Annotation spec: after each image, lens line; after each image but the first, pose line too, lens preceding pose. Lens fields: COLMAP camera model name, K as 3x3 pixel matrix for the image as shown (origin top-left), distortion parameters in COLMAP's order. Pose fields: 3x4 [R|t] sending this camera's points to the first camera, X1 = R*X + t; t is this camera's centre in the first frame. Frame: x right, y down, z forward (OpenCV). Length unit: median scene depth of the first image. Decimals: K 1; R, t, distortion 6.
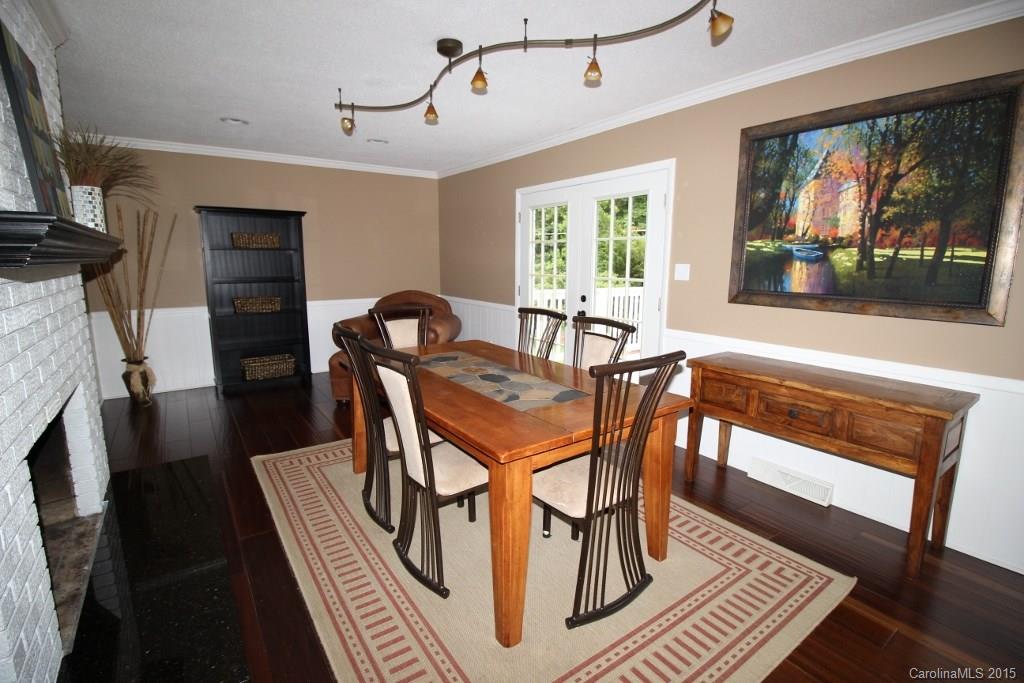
lens RADIAL K [[478.4, 0, 513.8], [0, 478.4, 339.7], [0, 0, 1]] dist [0.010427, -0.018458]
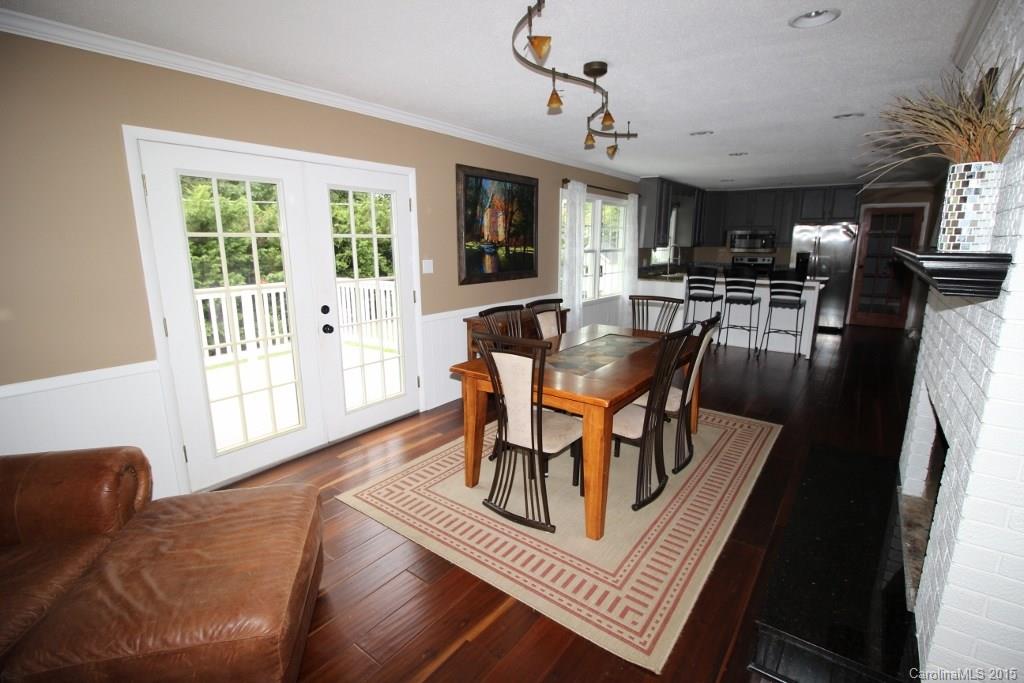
lens RADIAL K [[478.4, 0, 513.8], [0, 478.4, 339.7], [0, 0, 1]] dist [0.010427, -0.018458]
pose [[-0.294821, -0.195565, 0.935326, -1.118903], [0.160828, 0.954713, 0.250313, -0.293126], [-0.941921, 0.224225, -0.250017, 1.438702]]
